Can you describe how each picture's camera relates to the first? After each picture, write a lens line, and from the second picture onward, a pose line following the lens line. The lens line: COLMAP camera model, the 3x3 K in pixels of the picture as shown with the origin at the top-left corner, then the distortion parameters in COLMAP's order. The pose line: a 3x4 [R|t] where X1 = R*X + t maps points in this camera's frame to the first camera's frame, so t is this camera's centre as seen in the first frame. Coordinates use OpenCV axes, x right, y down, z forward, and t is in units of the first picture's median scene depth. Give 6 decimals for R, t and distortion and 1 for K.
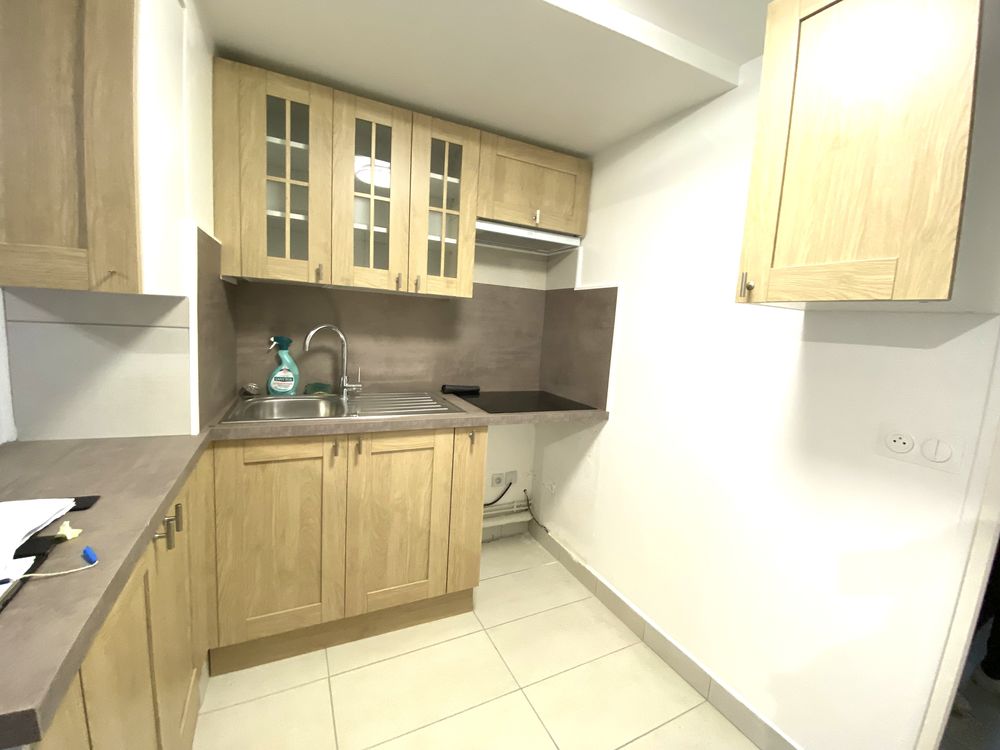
lens RADIAL K [[413.1, 0, 503.5], [0, 413.1, 374.2], [0, 0, 1]] dist [0.004092, -0.007918]
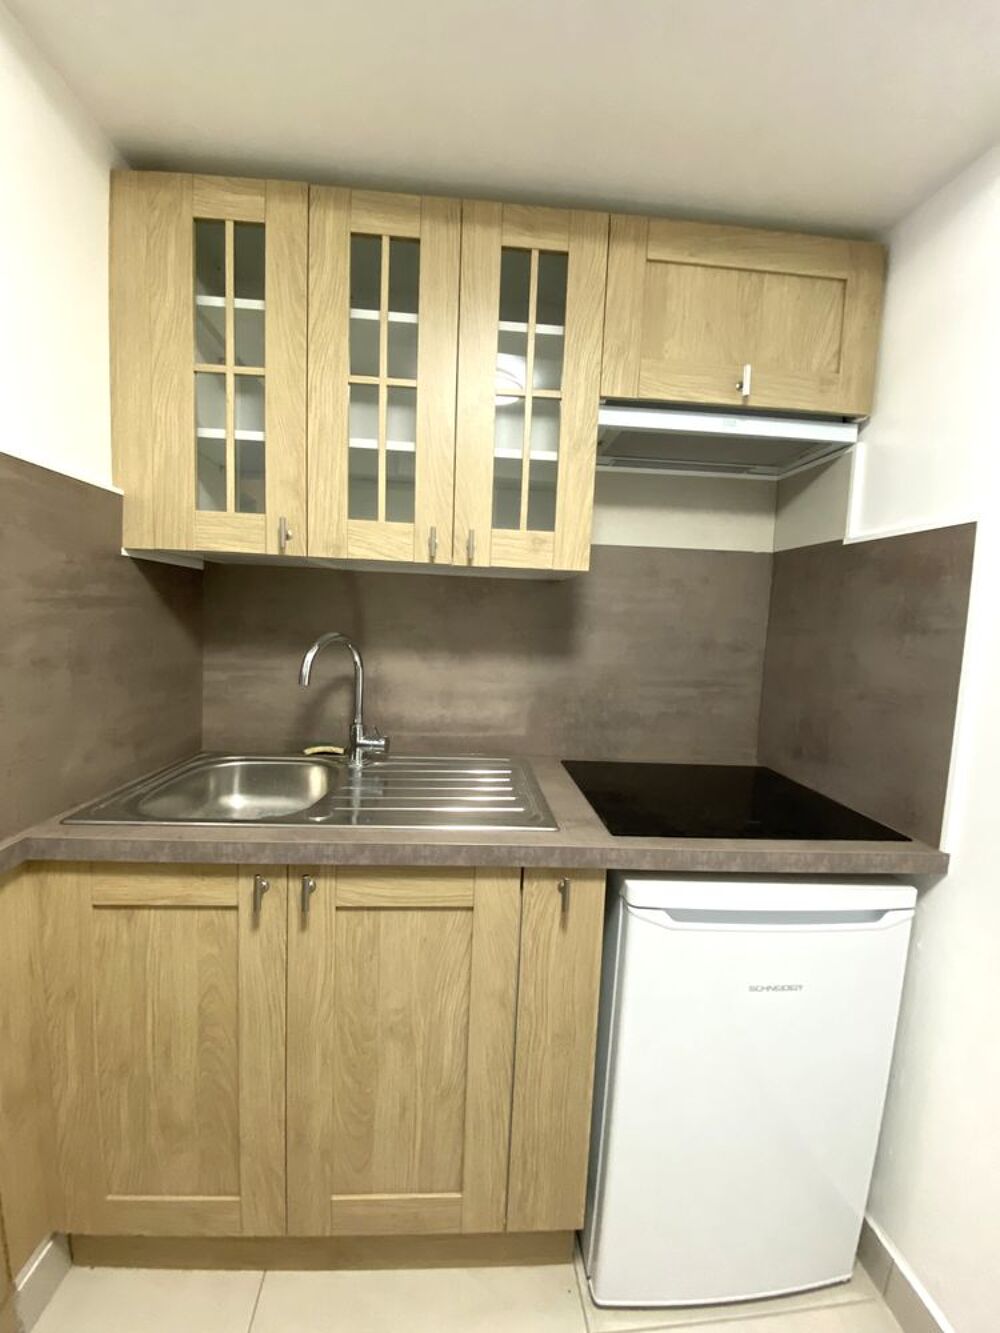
lens RADIAL K [[550.7, 0, 494.3], [0, 550.7, 664.5], [0, 0, 1]] dist [0.004092, -0.007918]
pose [[0.925289, 0.011411, -0.379090, 0.068776], [-0.030435, 0.998558, -0.044228, -0.053522], [0.378039, 0.052461, 0.924302, 0.429128]]
